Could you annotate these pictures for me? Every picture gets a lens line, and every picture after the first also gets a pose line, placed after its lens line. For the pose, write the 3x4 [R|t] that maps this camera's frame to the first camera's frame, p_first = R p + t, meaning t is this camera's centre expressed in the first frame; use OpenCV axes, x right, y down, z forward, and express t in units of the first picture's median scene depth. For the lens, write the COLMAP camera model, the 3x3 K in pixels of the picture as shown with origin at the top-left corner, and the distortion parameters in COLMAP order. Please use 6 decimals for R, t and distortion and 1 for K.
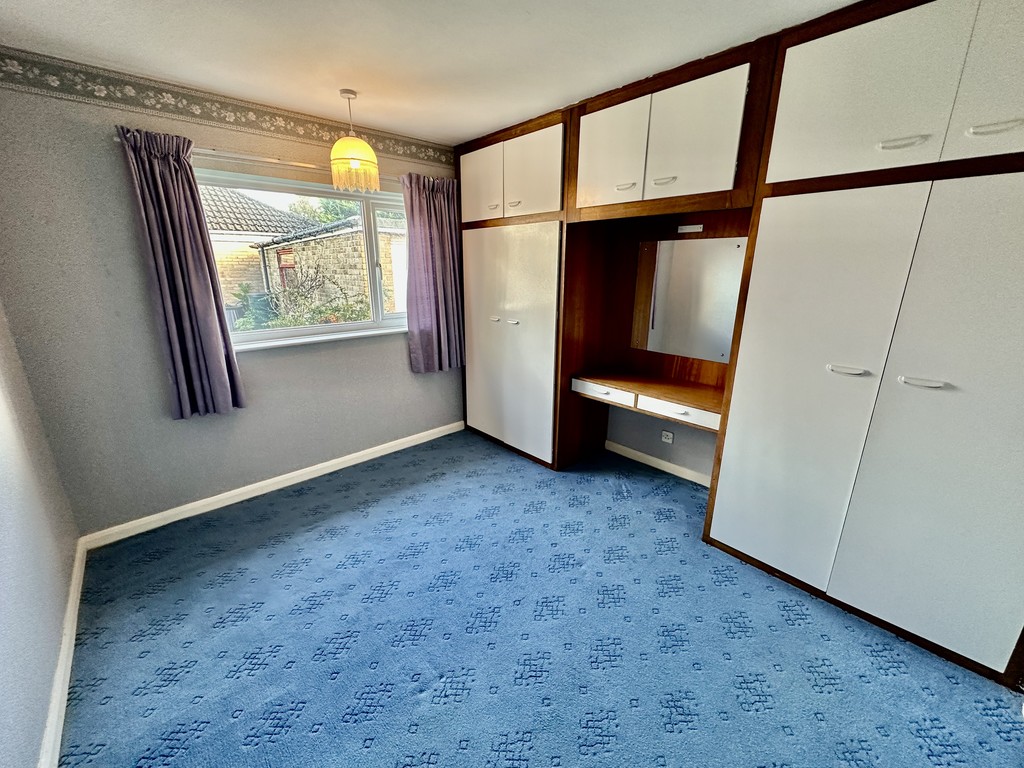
lens RADIAL K [[408.3, 0, 508.8], [0, 408.3, 379.5], [0, 0, 1]] dist [-0.000342, -0.000071]
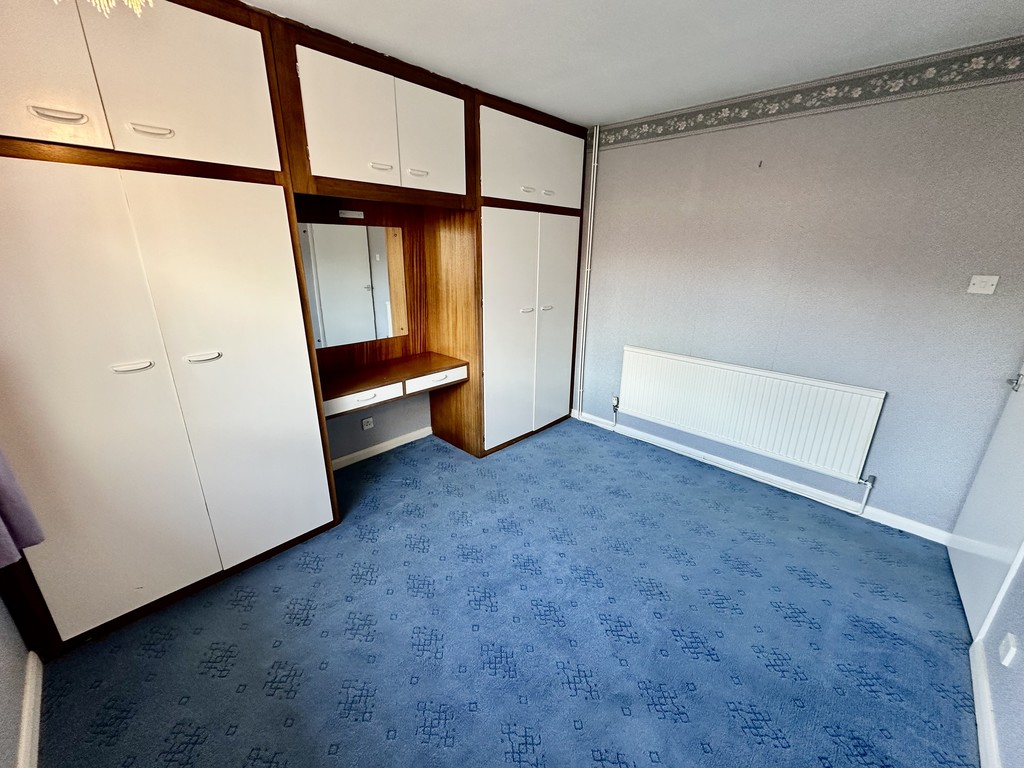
lens RADIAL K [[408.3, 0, 509.2], [0, 408.3, 381.0], [0, 0, 1]] dist [-0.000342, -0.000071]
pose [[-0.066211, -0.304962, 0.950060, -0.745752], [0.261217, 0.913645, 0.311478, -0.236880], [-0.963007, 0.268795, 0.019168, 0.821756]]
